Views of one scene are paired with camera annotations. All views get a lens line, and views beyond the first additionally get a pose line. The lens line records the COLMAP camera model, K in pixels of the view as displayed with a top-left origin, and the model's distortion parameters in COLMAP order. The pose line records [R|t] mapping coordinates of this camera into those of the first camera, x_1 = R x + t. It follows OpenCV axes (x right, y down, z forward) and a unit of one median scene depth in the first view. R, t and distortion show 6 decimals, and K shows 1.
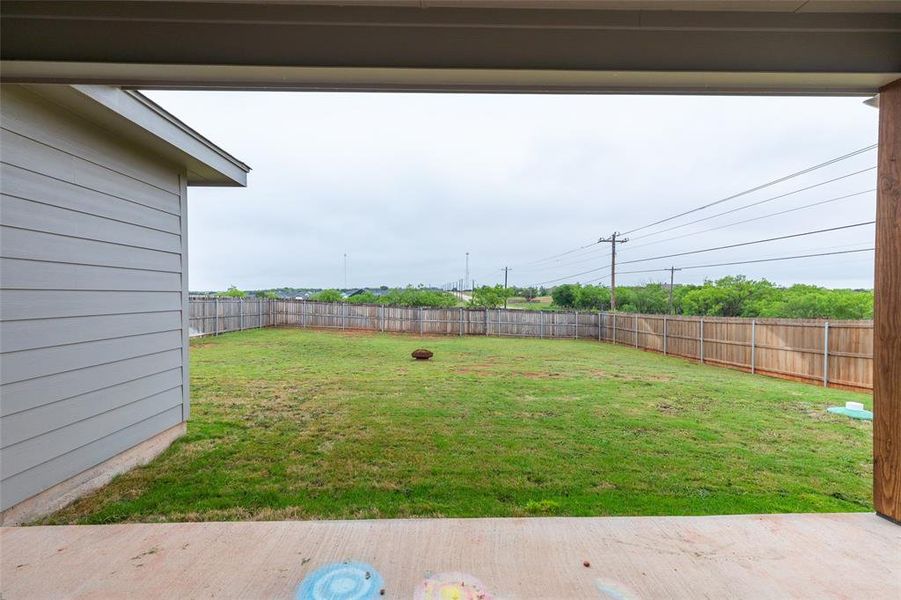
lens RADIAL K [[403.1, 0, 450.4], [0, 403.1, 305.4], [0, 0, 1]] dist [0.002847, 0.000047]
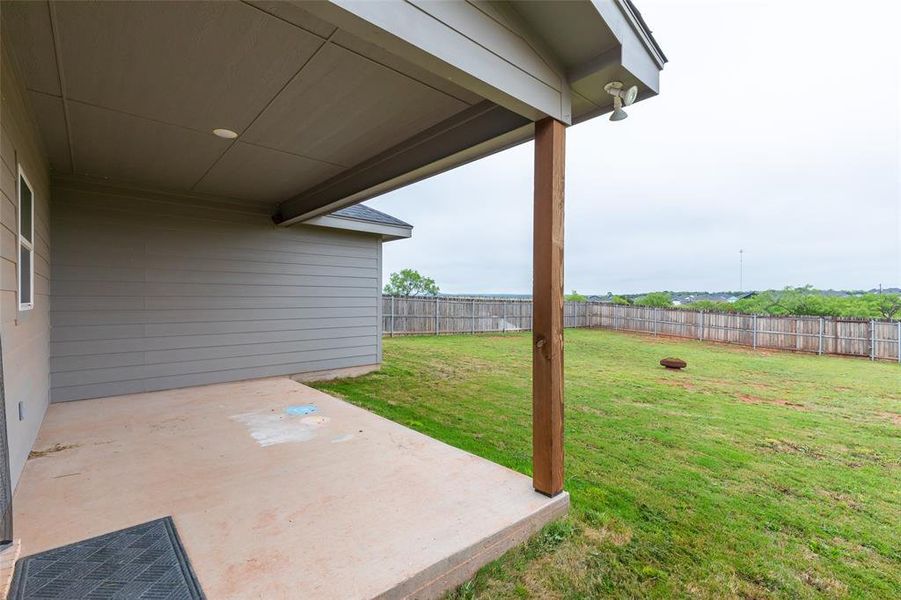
lens RADIAL K [[403.1, 0, 450.4], [0, 403.1, 305.4], [0, 0, 1]] dist [0.002847, 0.000047]
pose [[0.644739, 0.016034, -0.764234, 0.155922], [-0.023301, 0.999728, 0.001317, -0.000745], [0.764047, 0.016958, 0.644937, 0.000943]]
